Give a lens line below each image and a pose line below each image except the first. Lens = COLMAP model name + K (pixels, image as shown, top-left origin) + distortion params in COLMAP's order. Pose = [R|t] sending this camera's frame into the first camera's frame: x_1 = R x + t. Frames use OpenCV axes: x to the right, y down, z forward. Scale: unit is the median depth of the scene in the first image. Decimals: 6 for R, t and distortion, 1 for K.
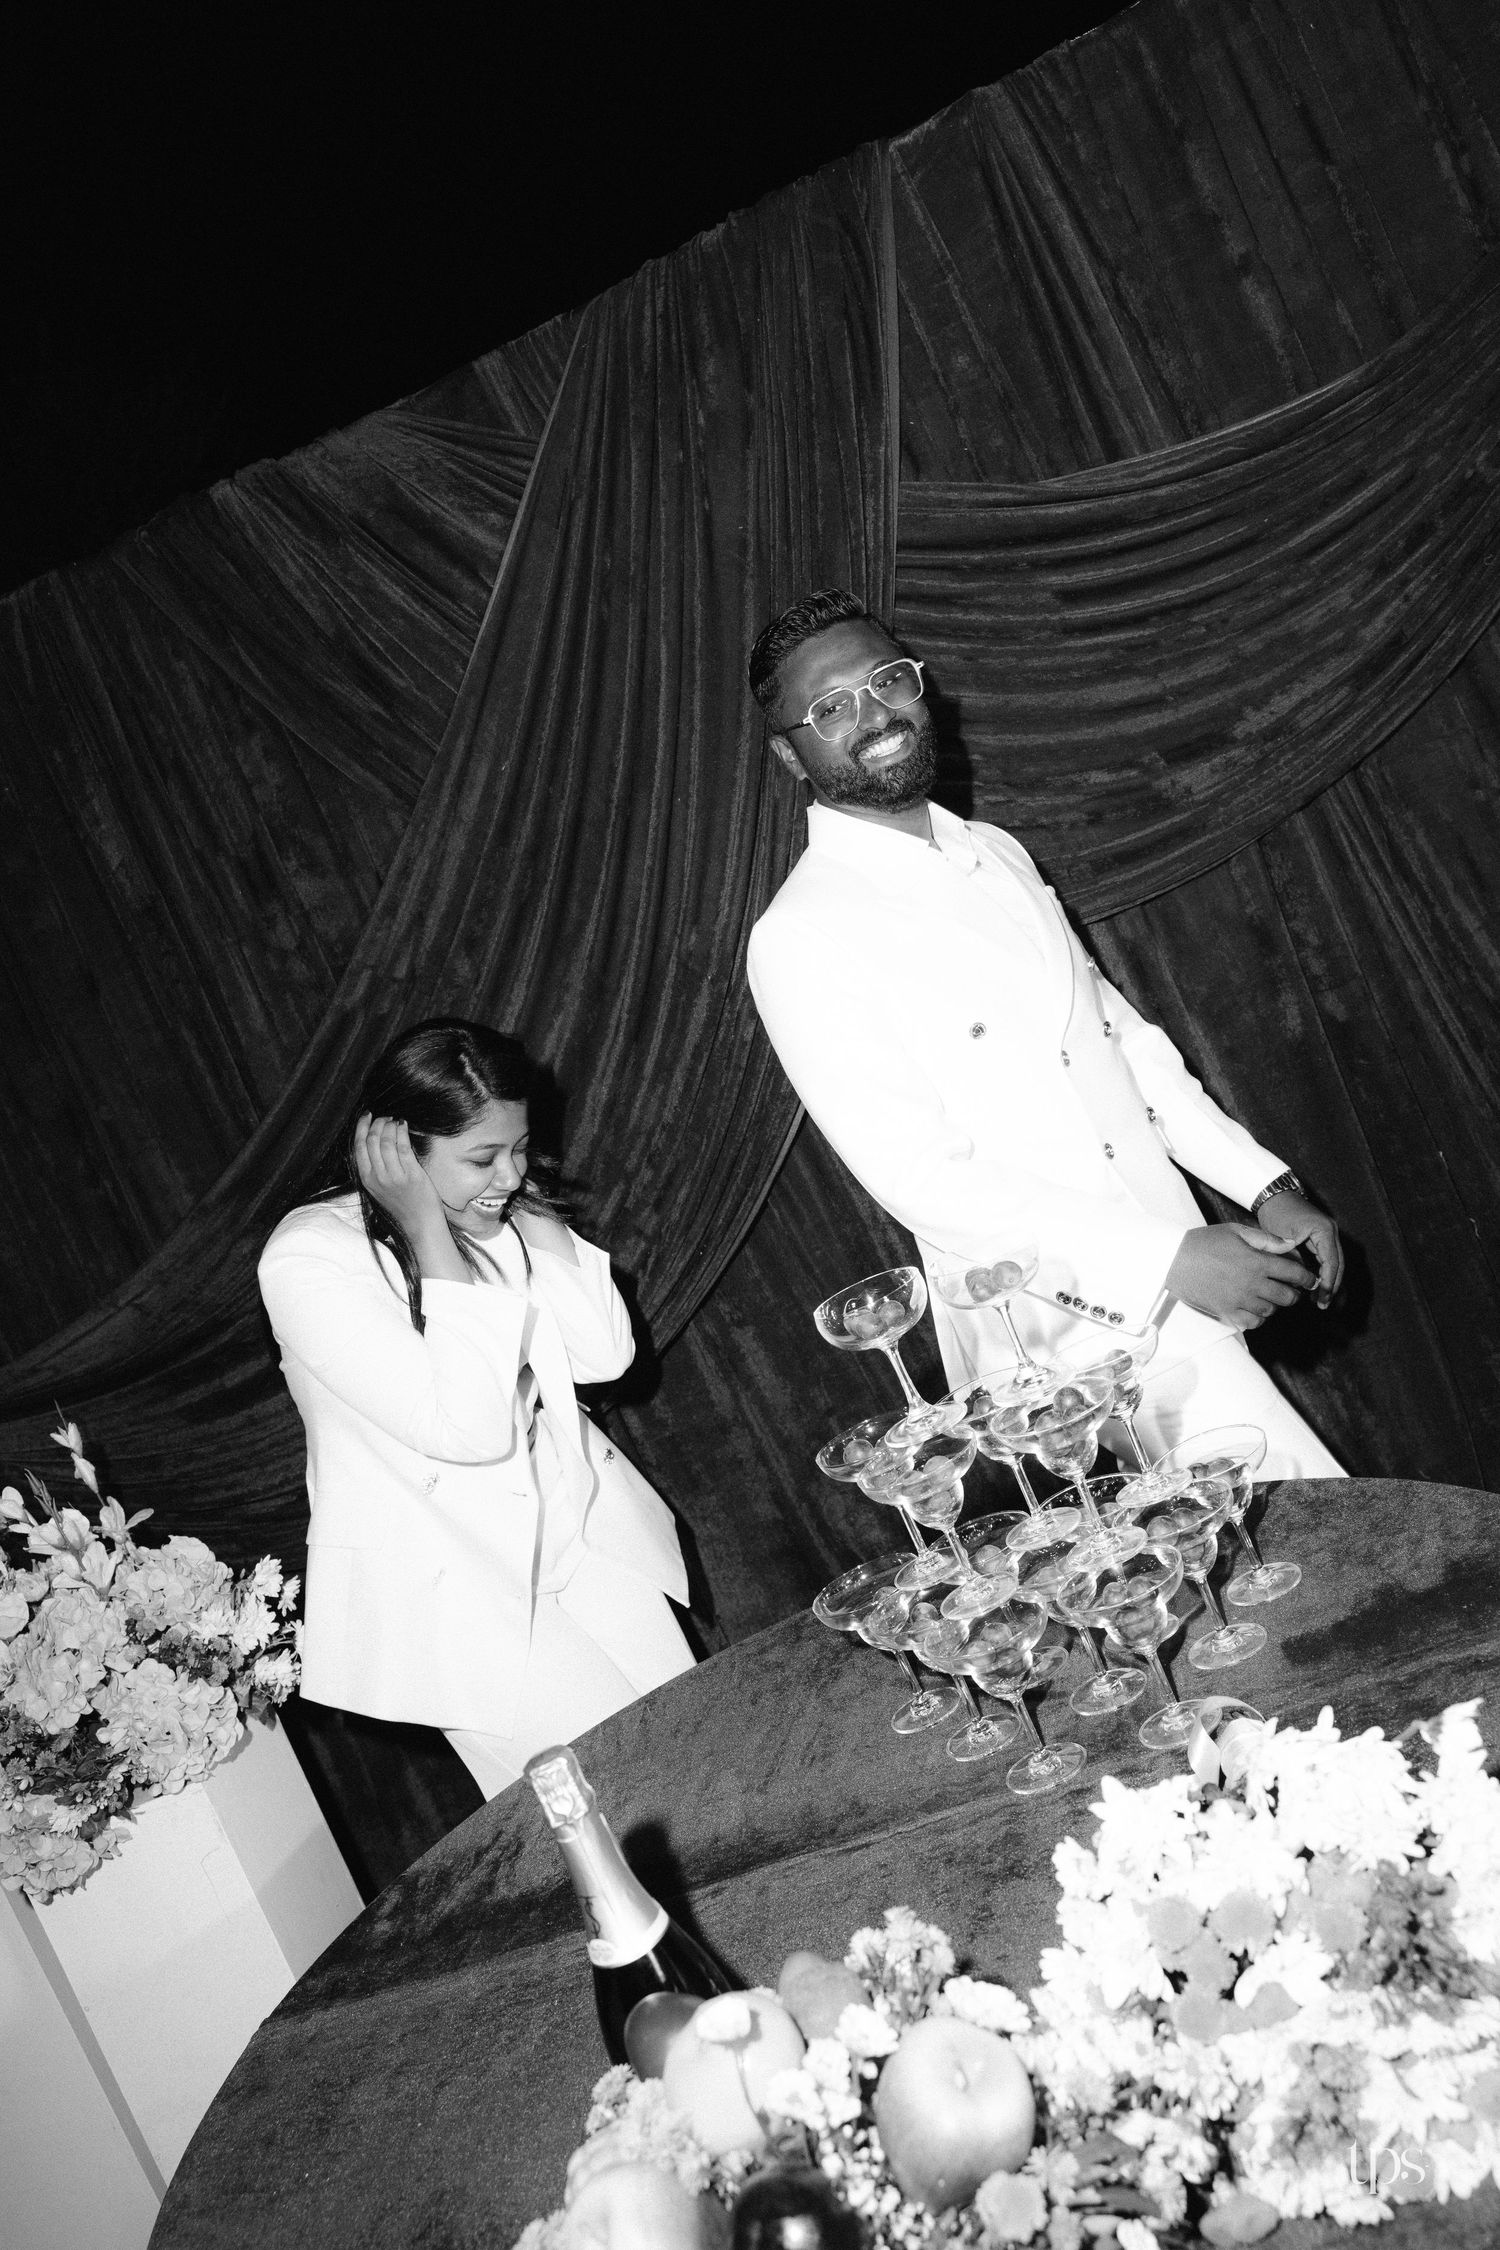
lens RADIAL K [[1949.5, 0, 735.0], [0, 1949.5, 1049.7], [0, 0, 1]] dist [-0.014618, 0.022687]
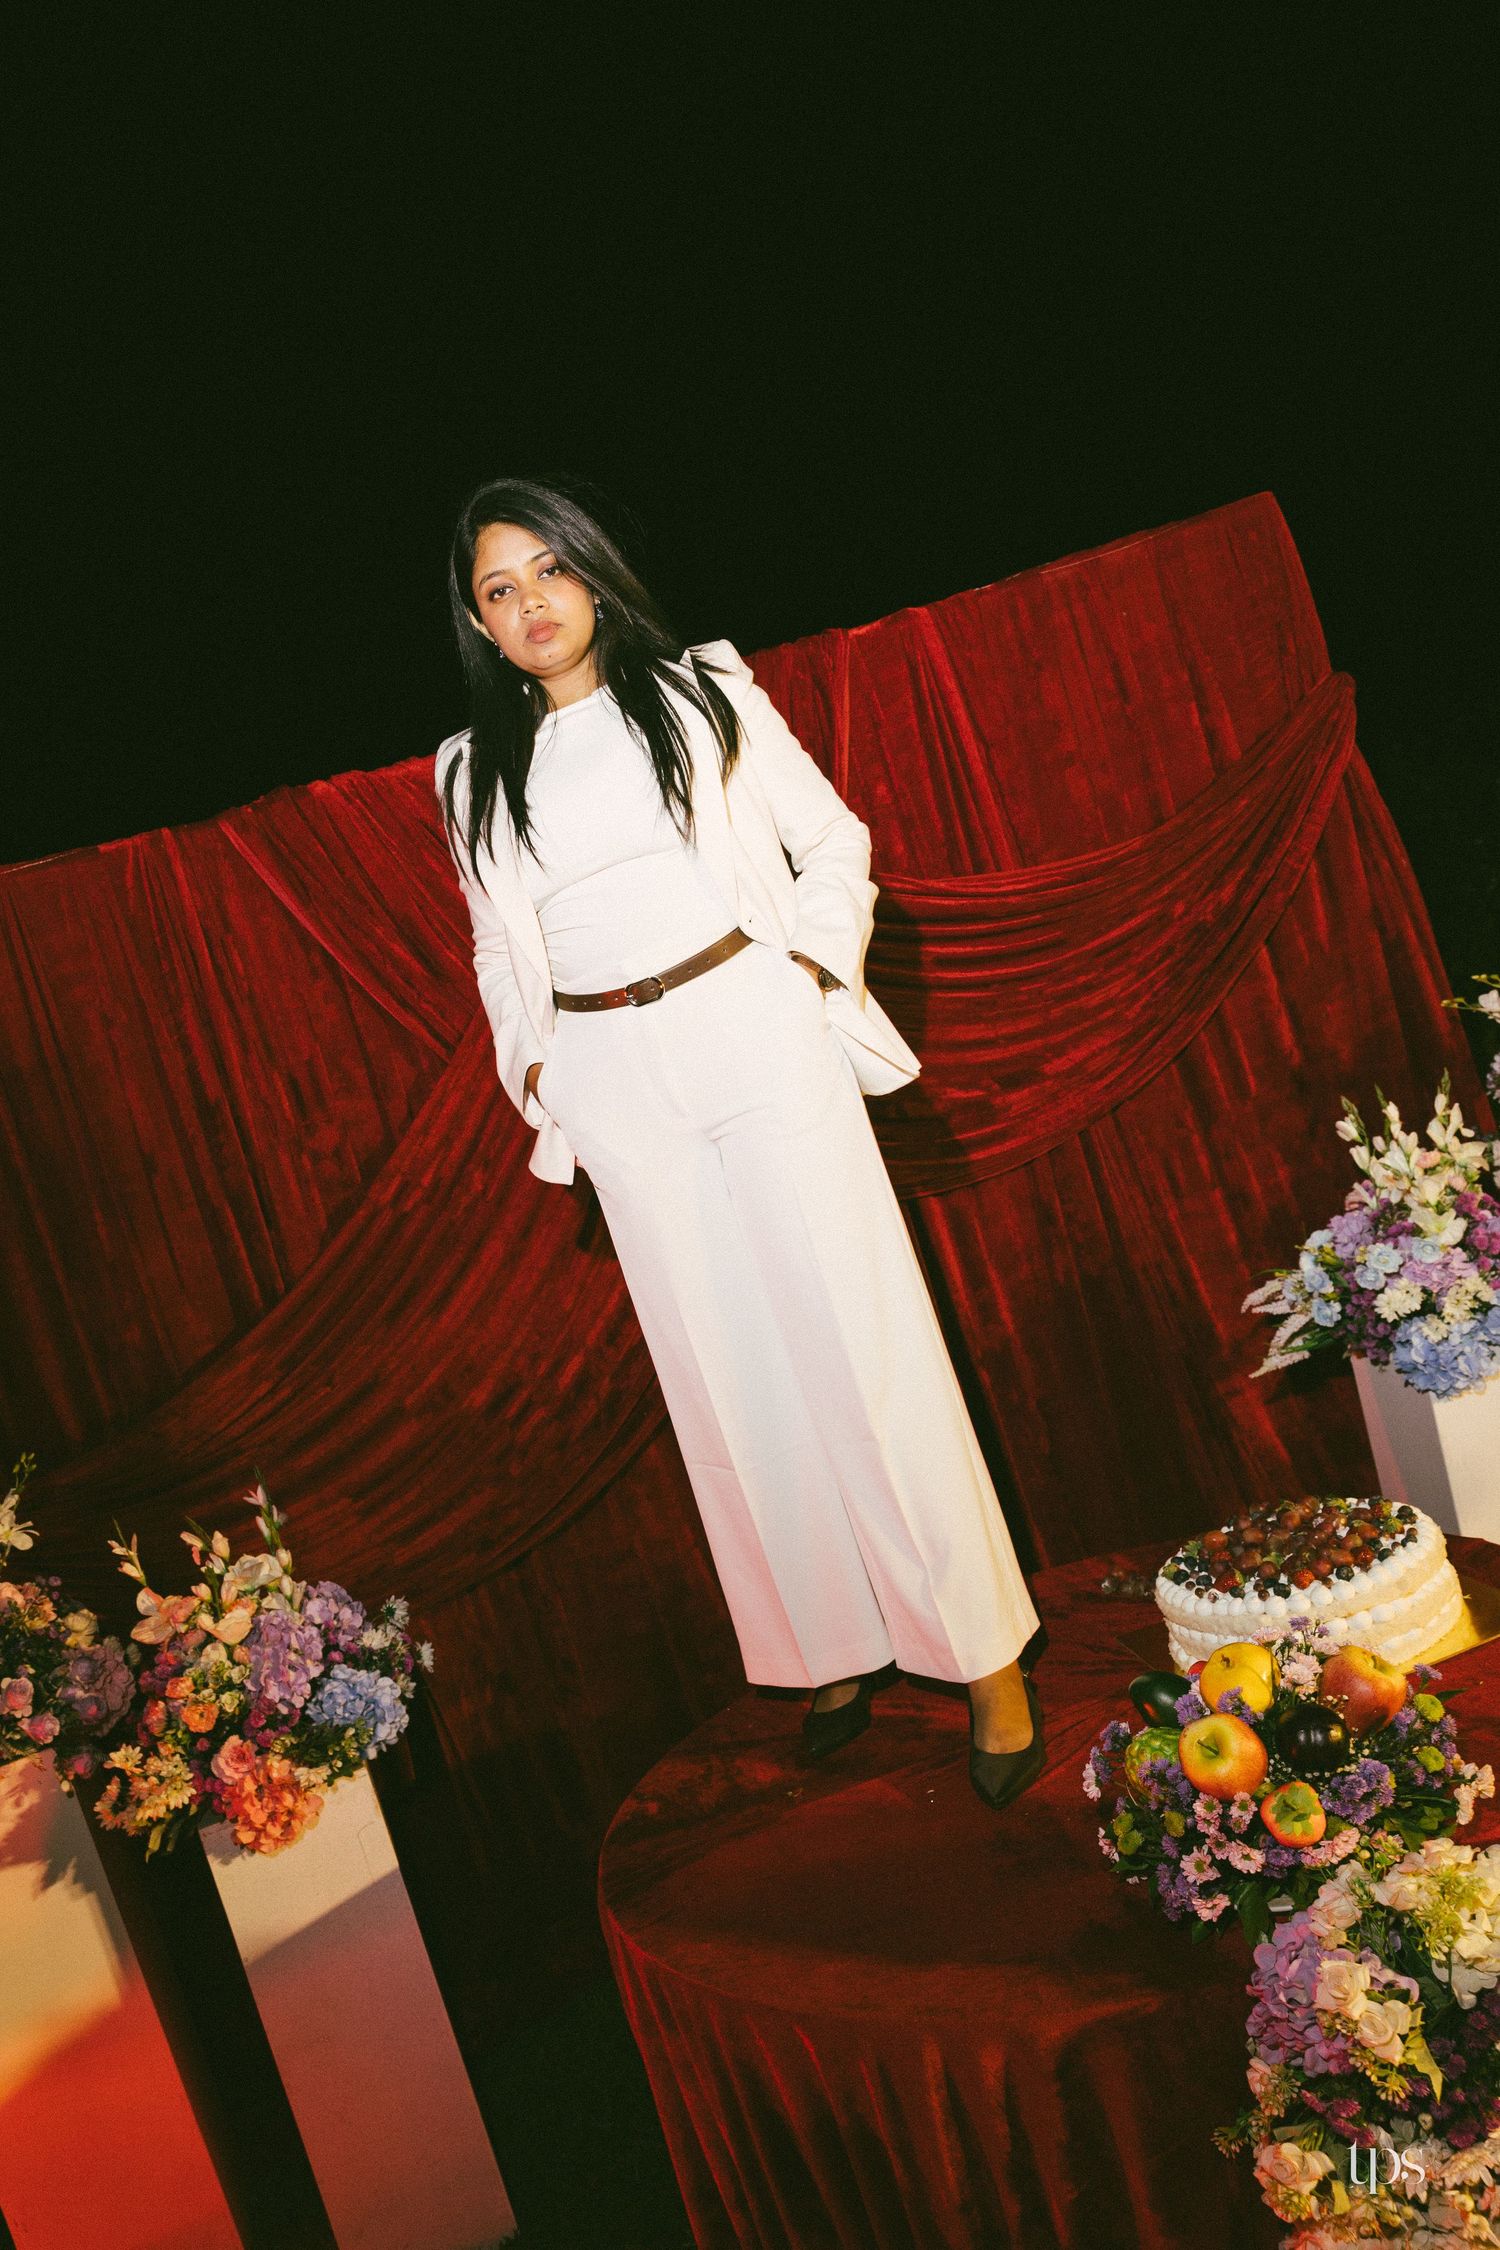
lens RADIAL K [[1860.8, 0, 675.9], [0, 1860.8, 1227.5], [0, 0, 1]] dist [-0.007420, 0.029420]
pose [[0.948235, 0.096597, 0.302522, -0.405078], [-0.066647, 0.991933, -0.107832, 0.118566], [-0.310498, 0.082088, 0.947023, -0.208279]]
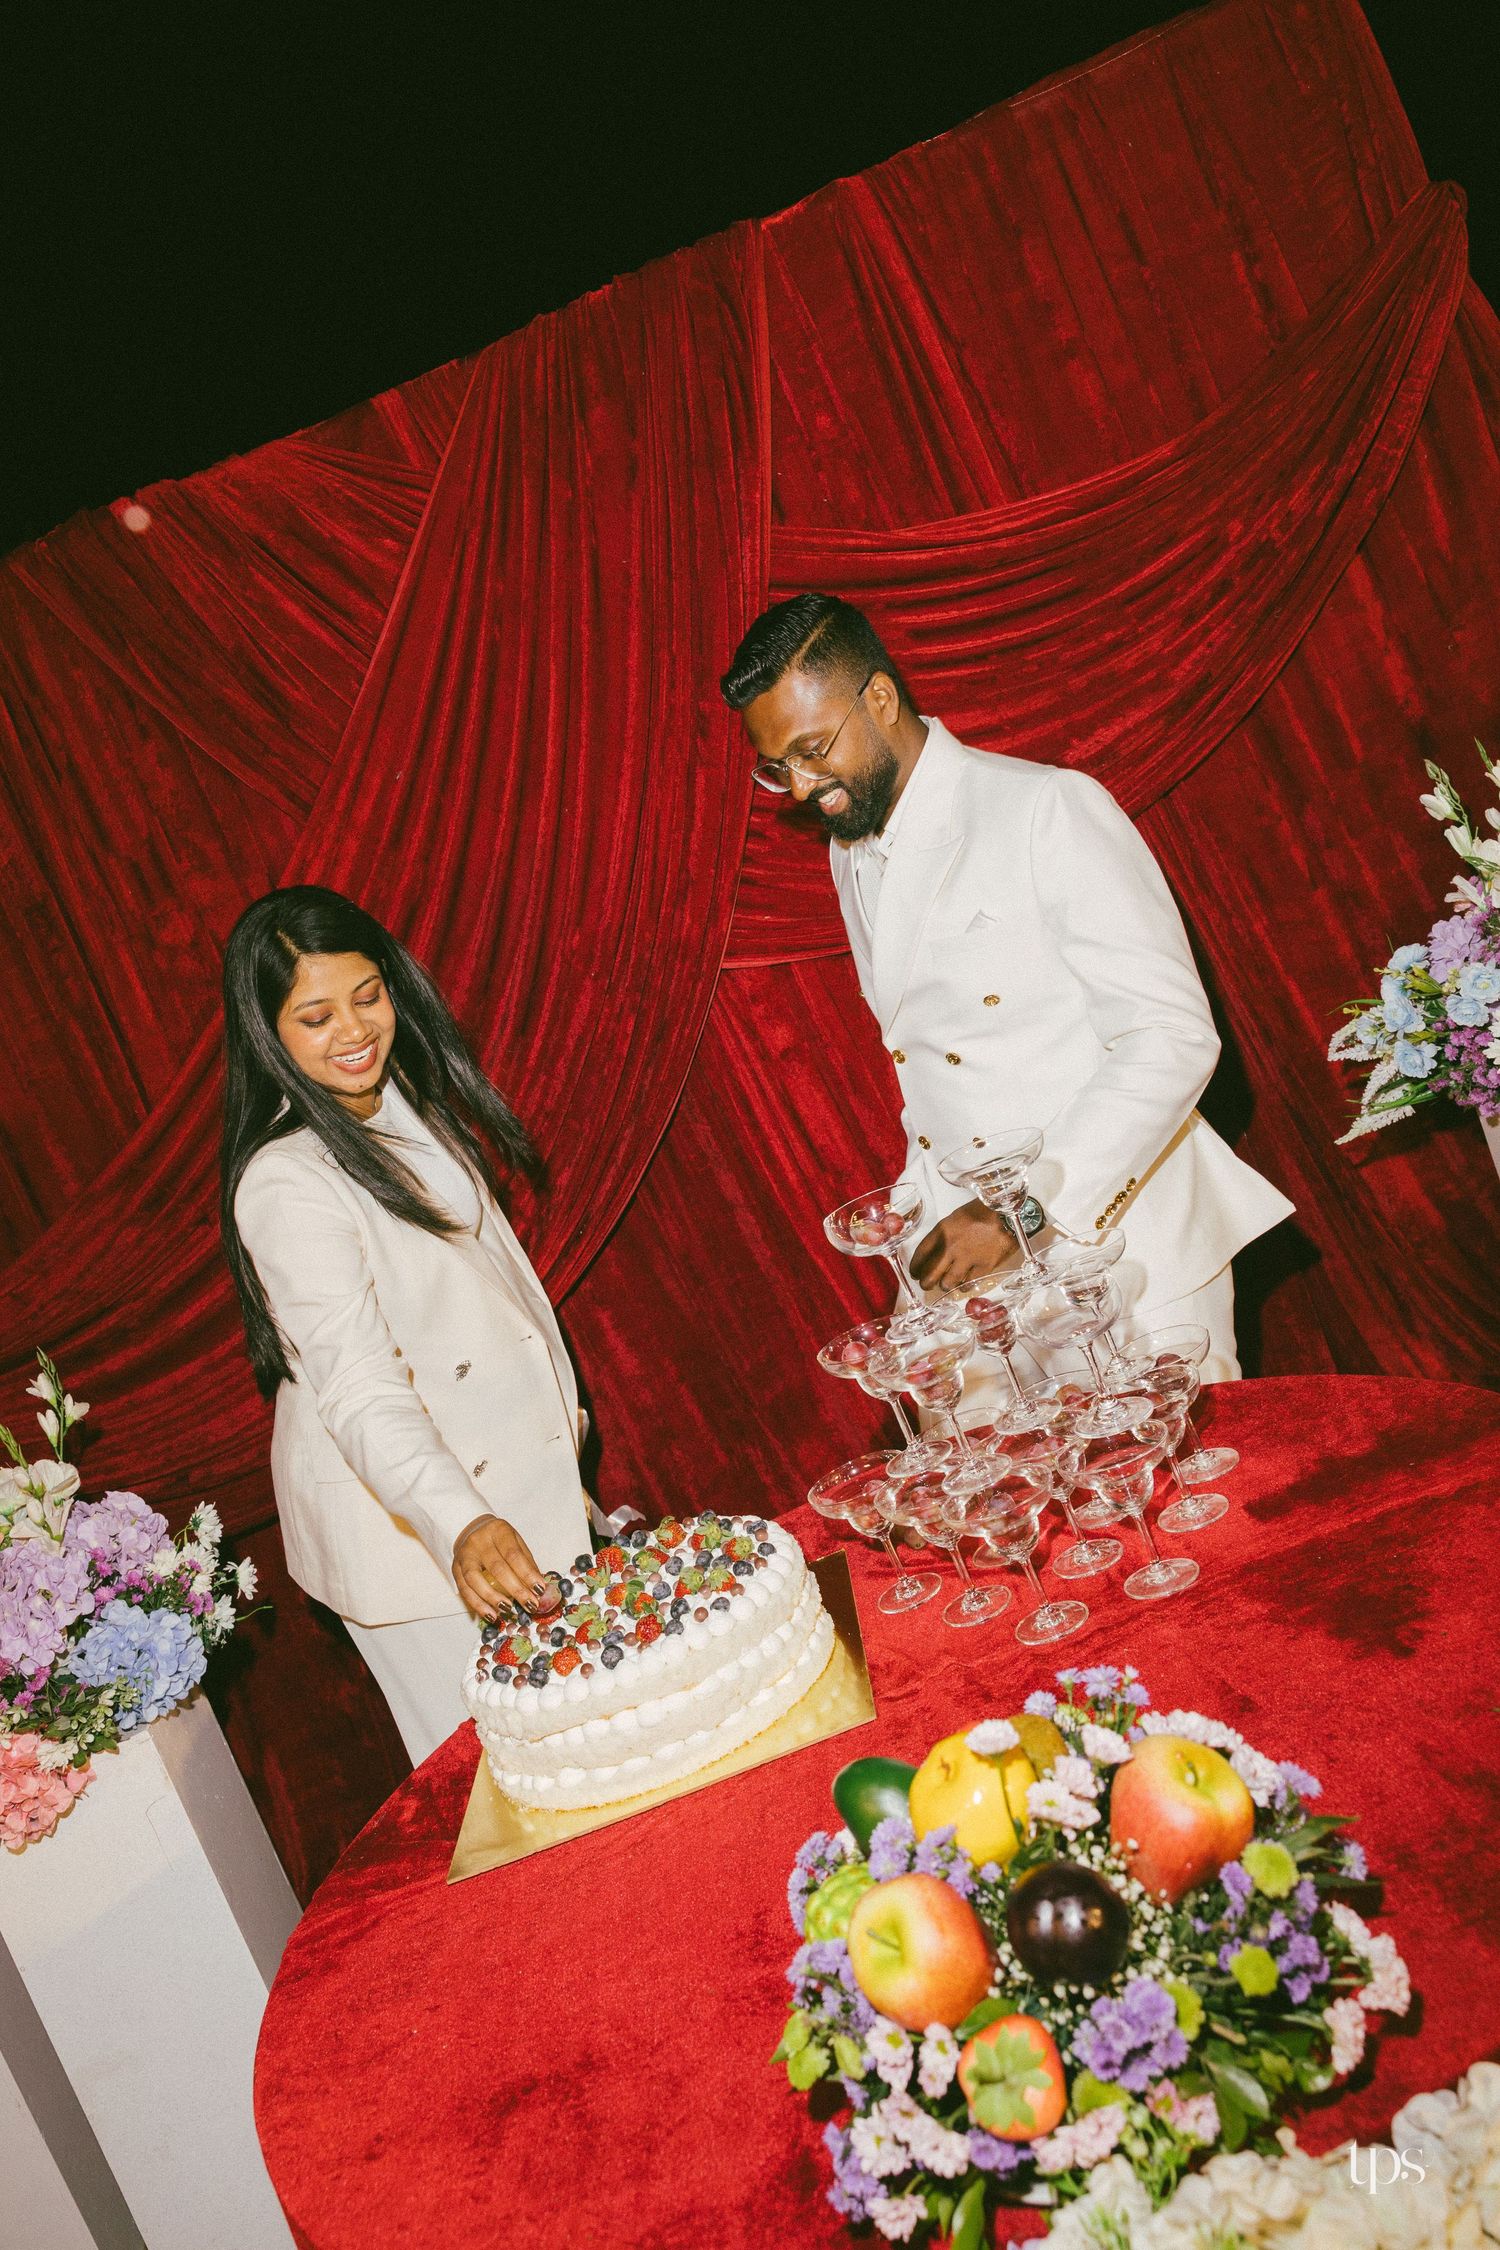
lens RADIAL K [[1860.8, 0, 673.9], [0, 1860.8, 1055.5], [0, 0, 1]] dist [-0.007420, 0.029420]
pose [[0.989246, 0.003624, 0.146215, -0.122392], [0.002212, 0.999208, -0.039732, 0.050250], [-0.146244, 0.039629, 0.988455, -0.021888]]
